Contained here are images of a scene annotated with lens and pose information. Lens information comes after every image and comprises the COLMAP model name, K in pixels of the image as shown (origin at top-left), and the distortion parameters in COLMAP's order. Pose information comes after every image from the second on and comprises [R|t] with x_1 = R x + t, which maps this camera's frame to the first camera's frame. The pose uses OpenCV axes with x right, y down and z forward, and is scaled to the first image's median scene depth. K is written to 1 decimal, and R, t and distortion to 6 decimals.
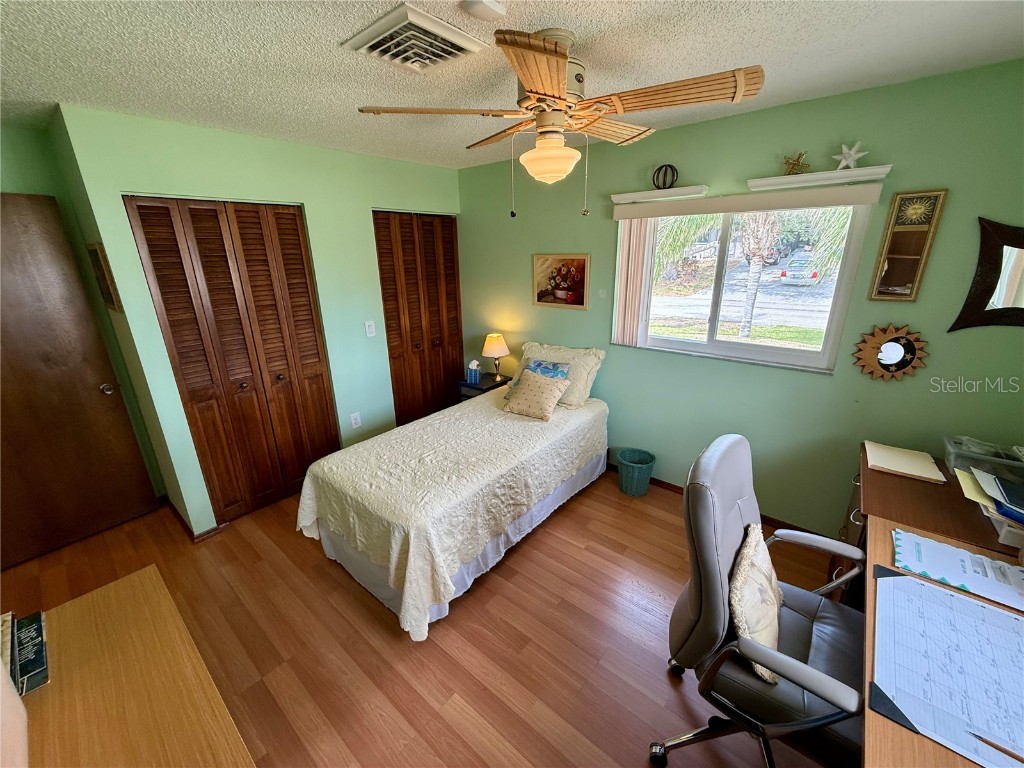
lens RADIAL K [[406.9, 0, 509.7], [0, 406.9, 382.8], [0, 0, 1]] dist [0.003055, -0.000105]
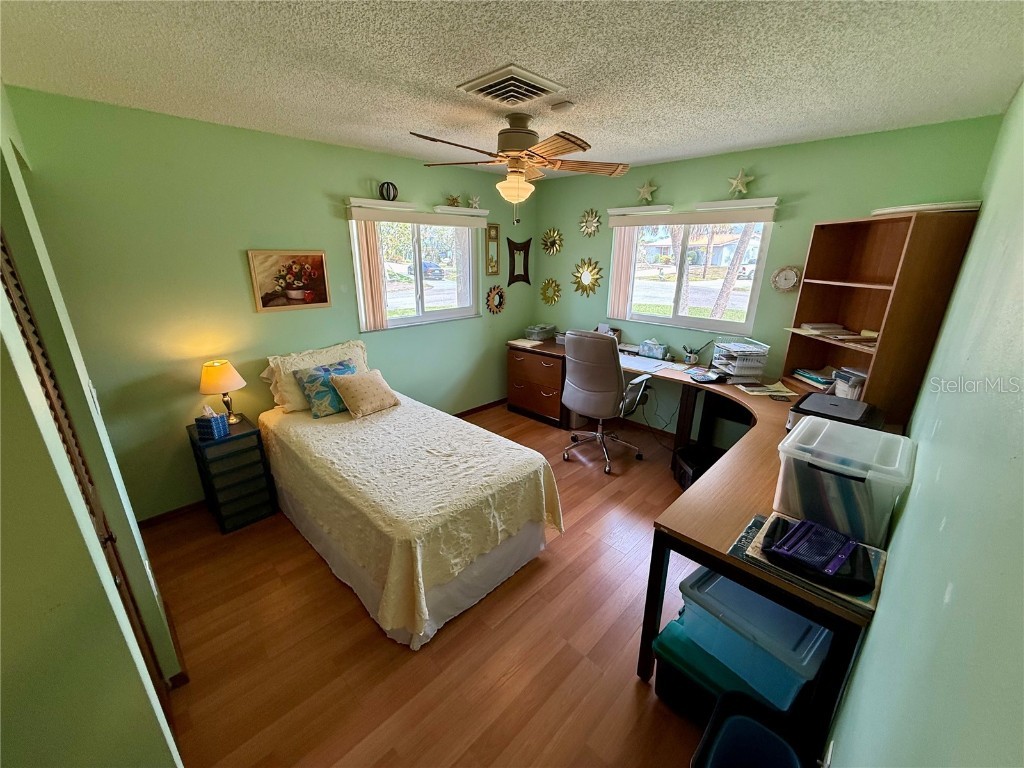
lens RADIAL K [[406.9, 0, 509.7], [0, 406.9, 382.8], [0, 0, 1]] dist [0.003055, -0.000105]
pose [[0.084557, -0.287329, 0.954092, -0.788959], [0.308122, 0.918131, 0.249192, -0.120207], [-0.947581, 0.272906, 0.166167, 0.466608]]
